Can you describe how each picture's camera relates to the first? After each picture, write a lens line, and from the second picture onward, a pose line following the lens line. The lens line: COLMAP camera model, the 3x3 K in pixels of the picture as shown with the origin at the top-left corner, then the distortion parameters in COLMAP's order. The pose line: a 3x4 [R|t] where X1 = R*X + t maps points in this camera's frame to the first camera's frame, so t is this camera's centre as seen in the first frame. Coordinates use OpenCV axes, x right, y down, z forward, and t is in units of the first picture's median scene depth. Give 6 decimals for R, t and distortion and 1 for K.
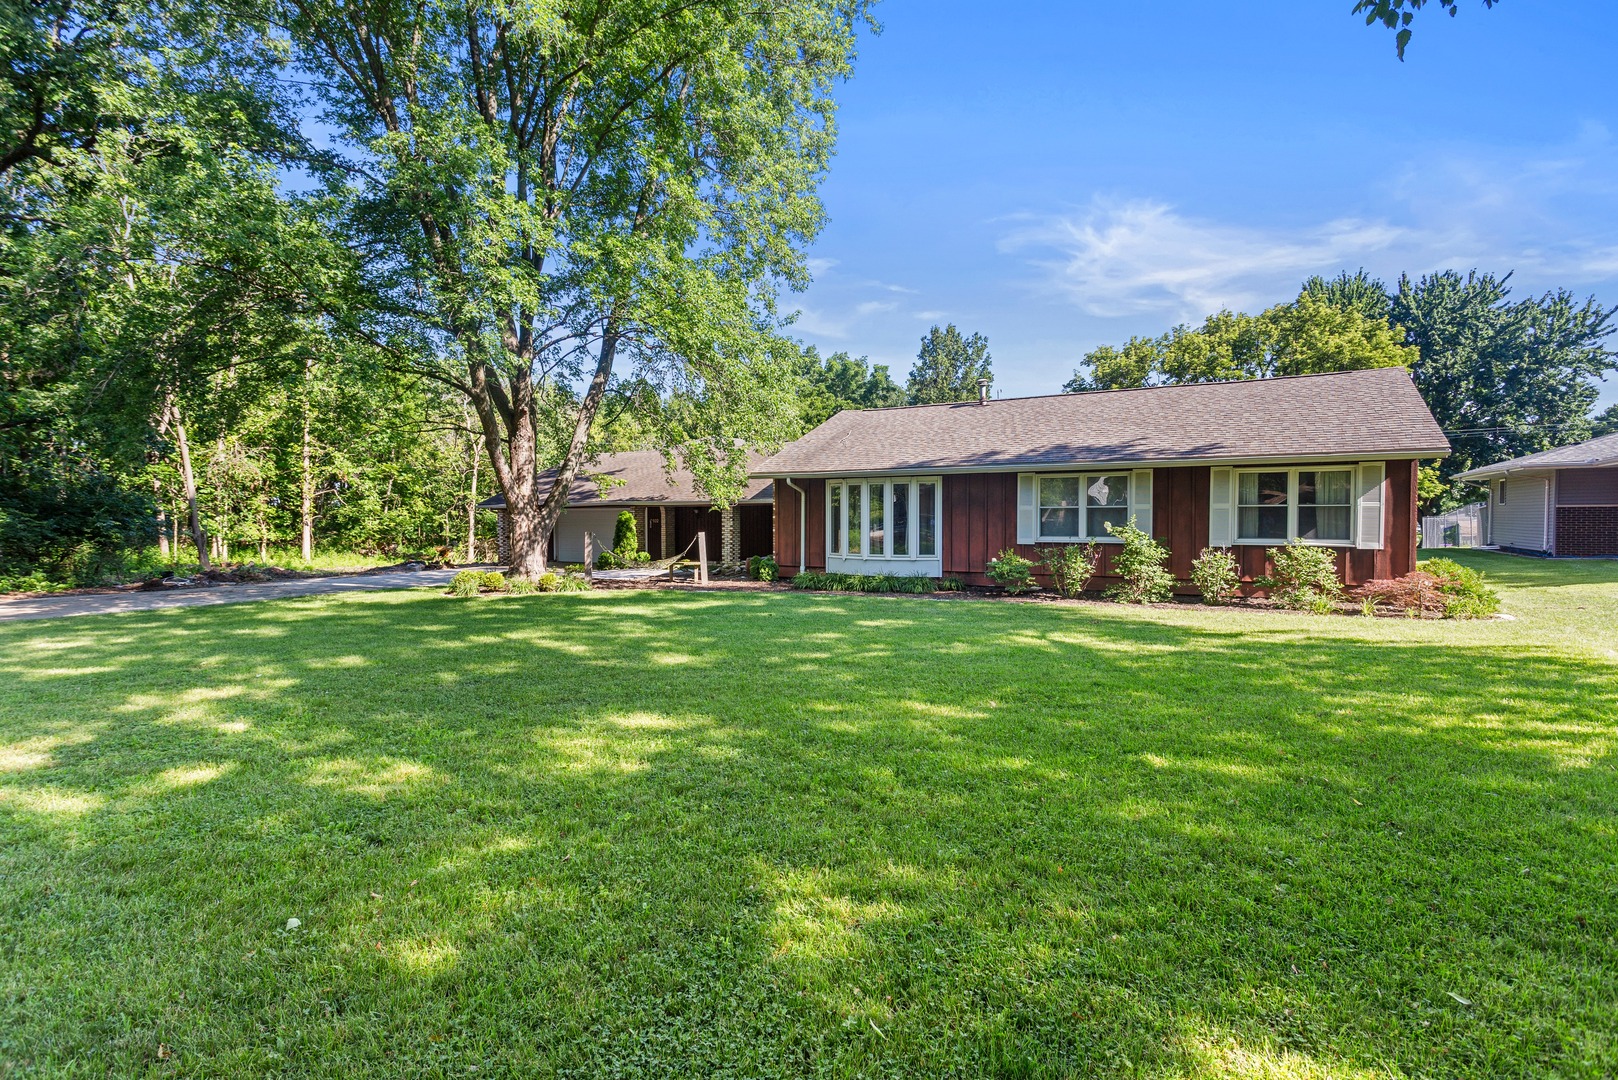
lens RADIAL K [[786.7, 0, 800.4], [0, 786.7, 543.0], [0, 0, 1]] dist [0.001229, 0.000557]
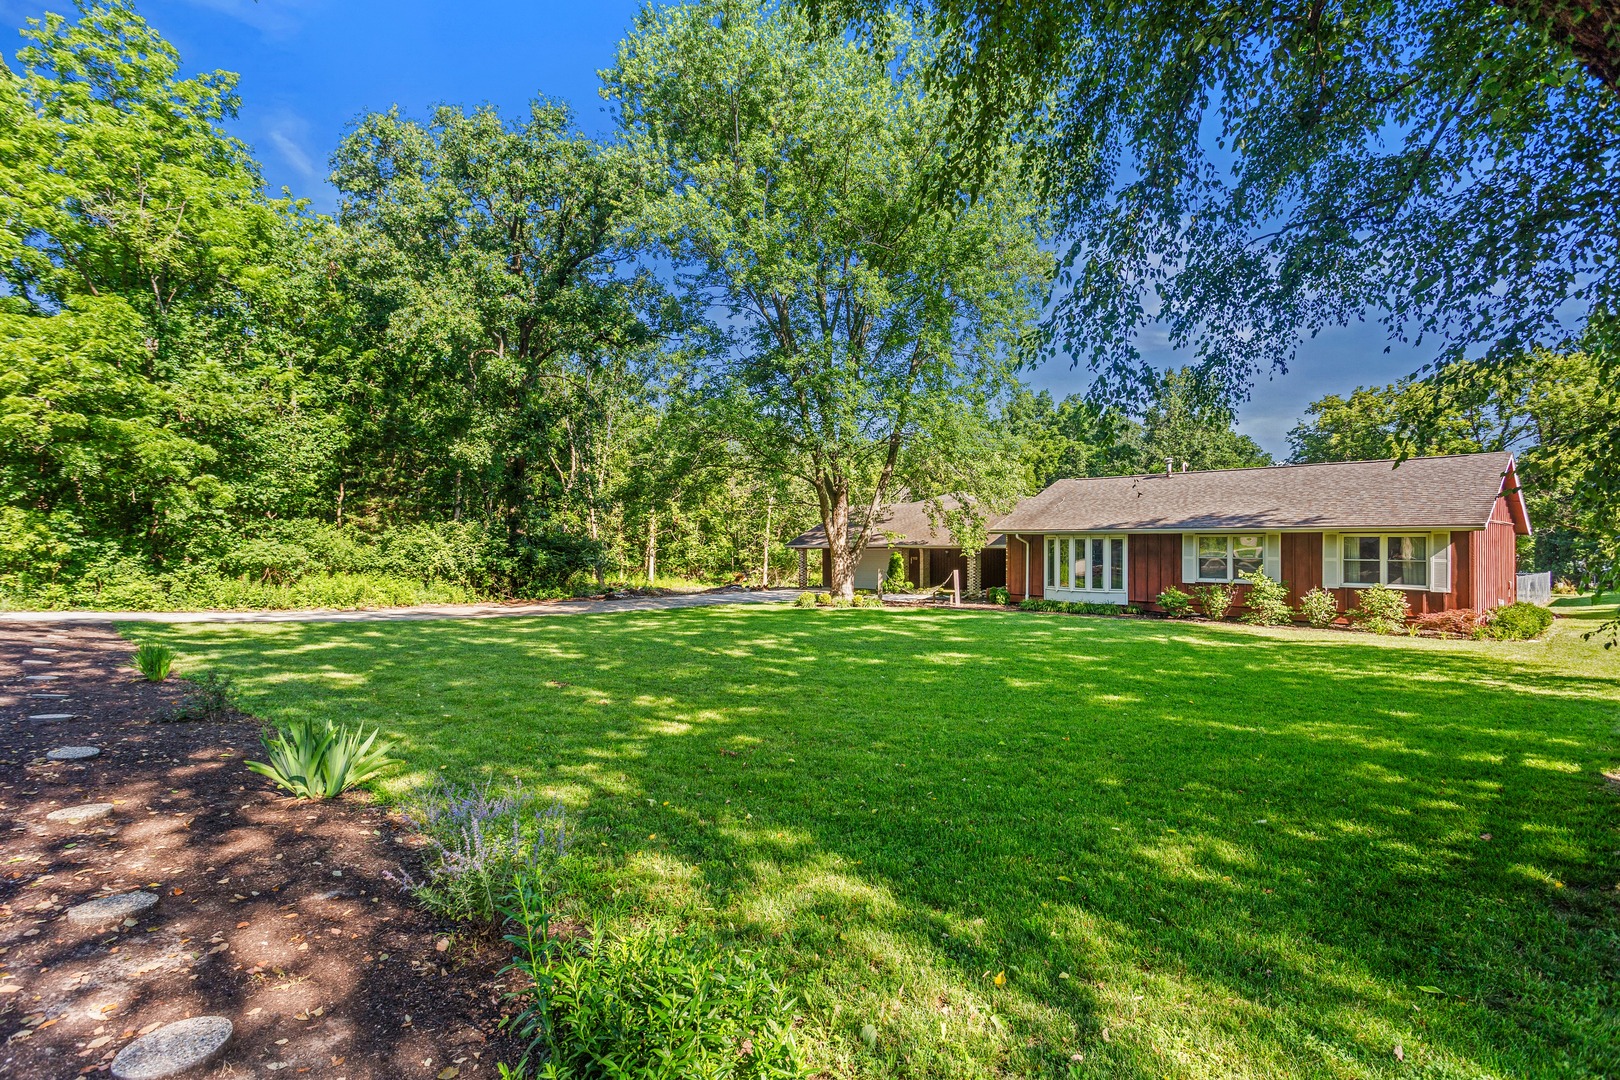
lens RADIAL K [[773.6, 0, 794.1], [0, 773.6, 536.7], [0, 0, 1]] dist [0.000835, 0.001018]
pose [[0.954304, 0.002213, -0.298829, 0.019608], [-0.015072, 0.999056, -0.040733, -0.013095], [0.298457, 0.043375, 0.953437, -0.498933]]
